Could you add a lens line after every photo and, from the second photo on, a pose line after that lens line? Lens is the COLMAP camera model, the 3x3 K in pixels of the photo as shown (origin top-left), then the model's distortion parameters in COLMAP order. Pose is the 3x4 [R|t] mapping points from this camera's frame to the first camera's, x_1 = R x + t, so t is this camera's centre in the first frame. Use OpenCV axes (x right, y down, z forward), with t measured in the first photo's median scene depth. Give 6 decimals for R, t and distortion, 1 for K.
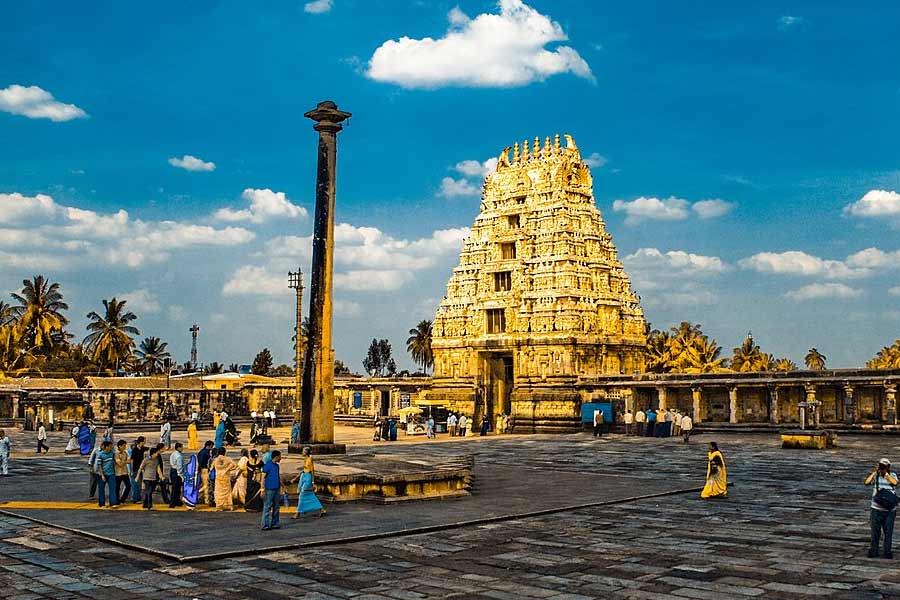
lens RADIAL K [[1105.5, 0, 475.5], [0, 1105.5, 274.4], [0, 0, 1]] dist [-0.127640, -0.025950]
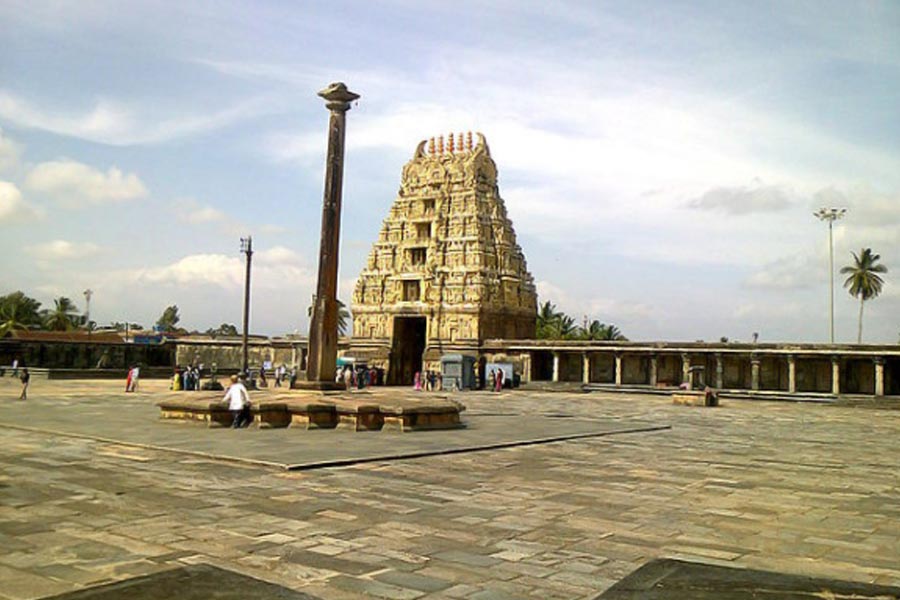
lens RADIAL K [[967.4, 0, 450.0], [0, 967.4, 300.0], [0, 0, 1]] dist [0.000251, 0.008014]
pose [[0.991482, 0.041664, 0.123401, -0.066643], [-0.046758, 0.998157, 0.038675, 0.011101], [-0.121562, -0.044116, 0.991603, -0.007230]]
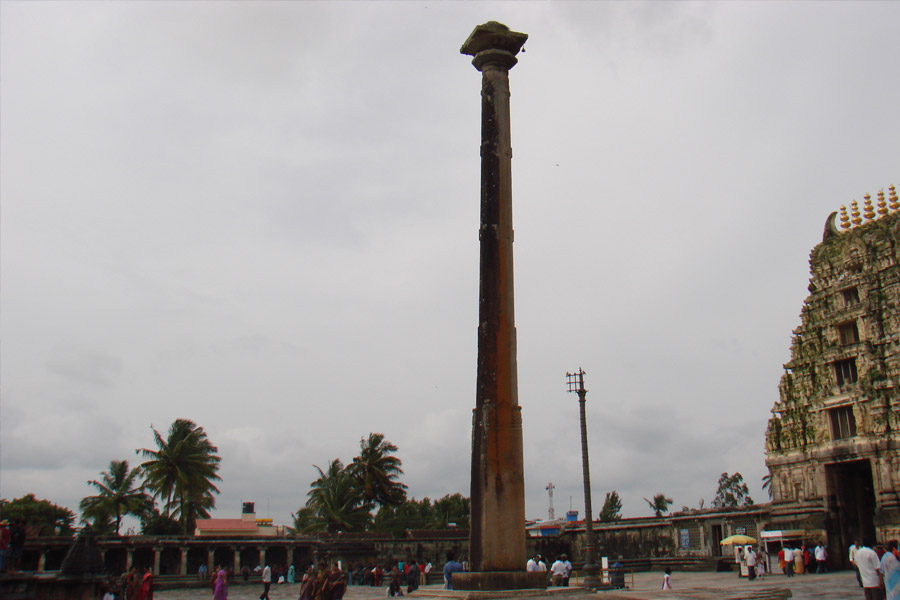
lens RADIAL K [[1039.2, 0, 450.8], [0, 1039.2, 200.4], [0, 0, 1]] dist [-0.236563, 0.274905]
pose [[0.933825, -0.132858, -0.332143, 0.015703], [0.053659, 0.969993, -0.237136, 0.043084], [0.353682, 0.203621, 0.912933, 0.225154]]
